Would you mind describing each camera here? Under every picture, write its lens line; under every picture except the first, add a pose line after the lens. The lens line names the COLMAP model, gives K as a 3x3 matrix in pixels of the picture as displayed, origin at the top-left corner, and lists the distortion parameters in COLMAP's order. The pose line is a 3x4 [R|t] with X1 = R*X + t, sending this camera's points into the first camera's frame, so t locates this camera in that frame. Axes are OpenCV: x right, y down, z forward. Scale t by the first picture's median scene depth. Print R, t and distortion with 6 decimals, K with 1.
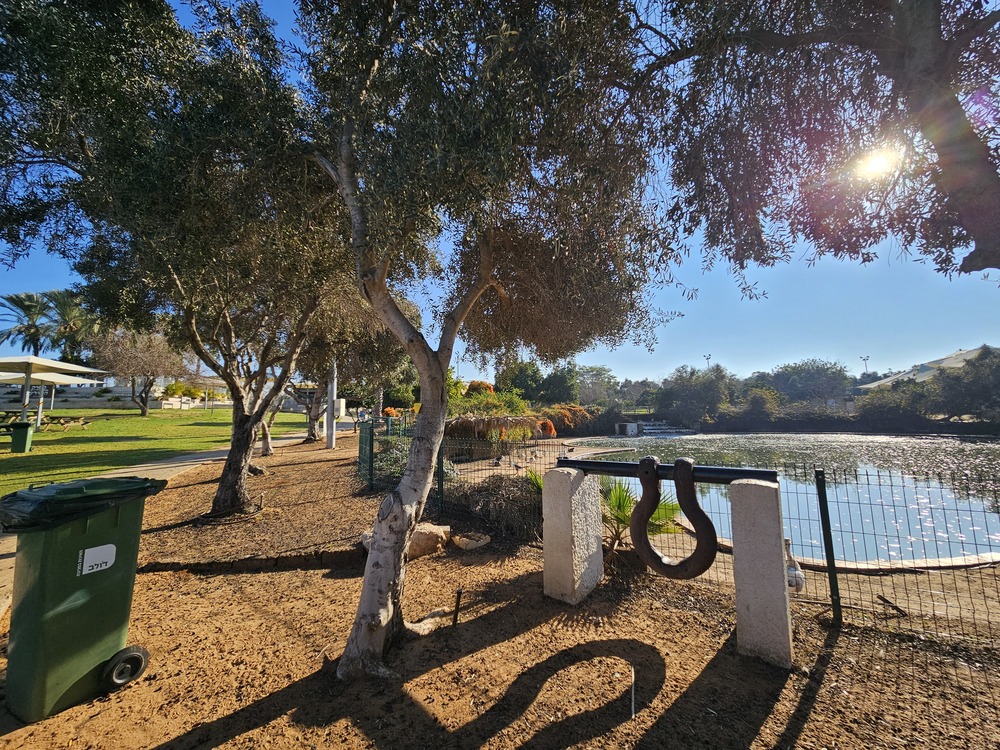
lens RADIAL K [[396.9, 0, 488.7], [0, 396.9, 372.4], [0, 0, 1]] dist [0.001185, 0.000032]
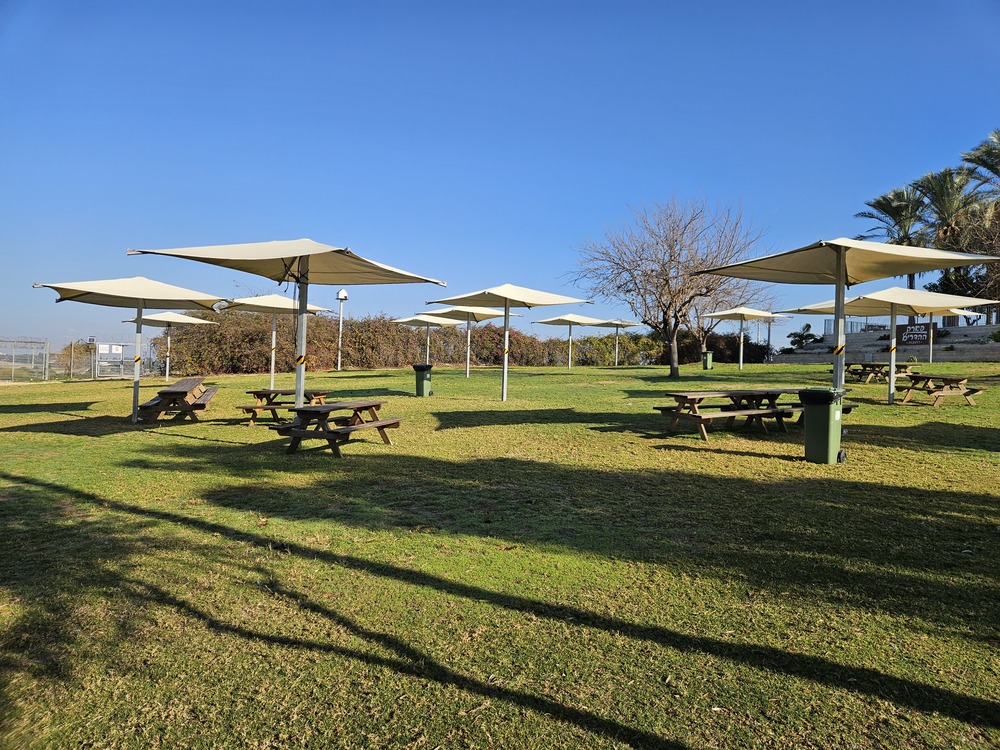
lens RADIAL K [[672.5, 0, 497.3], [0, 672.5, 372.1], [0, 0, 1]] dist [0.032780, -0.002737]
pose [[0.159198, 0.022384, -0.986993, -0.140021], [0.078986, 0.996249, 0.035334, 0.014756], [0.984082, -0.083583, 0.156833, 0.147113]]
